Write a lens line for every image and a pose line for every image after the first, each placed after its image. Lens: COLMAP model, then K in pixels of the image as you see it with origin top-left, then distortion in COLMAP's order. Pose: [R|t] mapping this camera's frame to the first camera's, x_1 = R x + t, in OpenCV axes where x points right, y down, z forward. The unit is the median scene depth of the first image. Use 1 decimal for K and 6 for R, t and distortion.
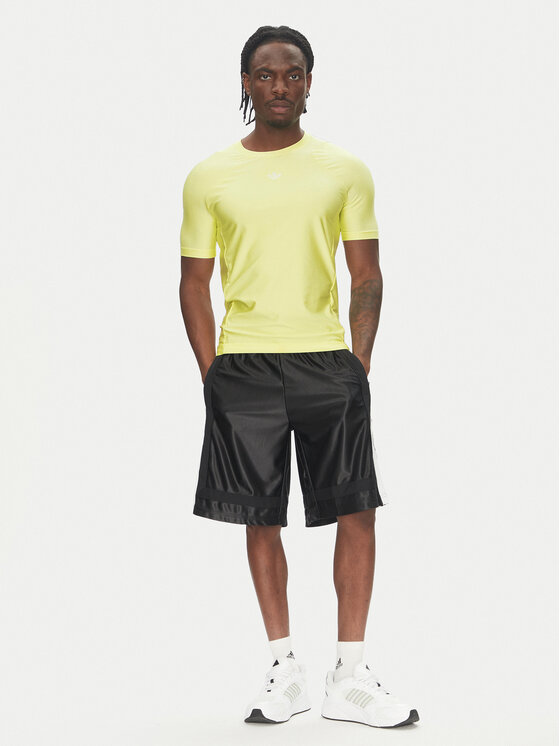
lens RADIAL K [[1180.7, 0, 280.4], [0, 1180.7, 372.2], [0, 0, 1]] dist [-0.107864, 0.000000]
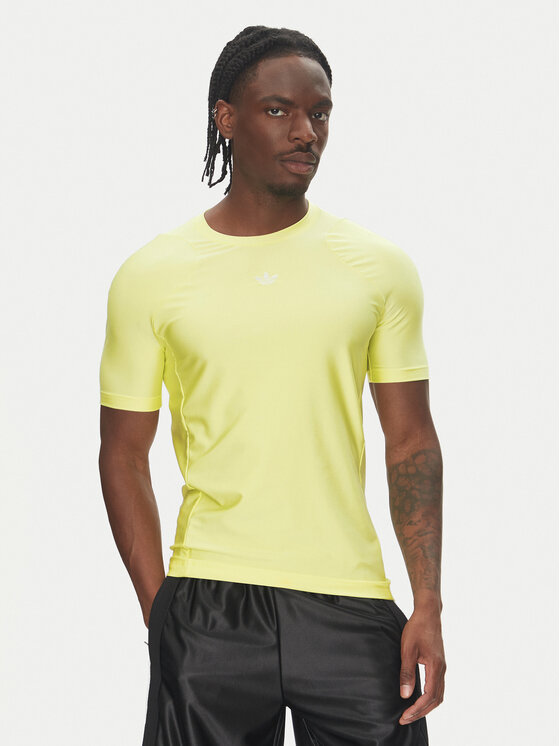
lens RADIAL K [[1223.7, 0, 279.3], [0, 1223.7, 373.9], [0, 0, 1]] dist [-0.191189, 0.000000]
pose [[0.990024, -0.003682, 0.140847, -0.084446], [0.010199, 0.998909, -0.045578, -0.088698], [-0.140526, 0.046560, 0.988982, 0.385556]]
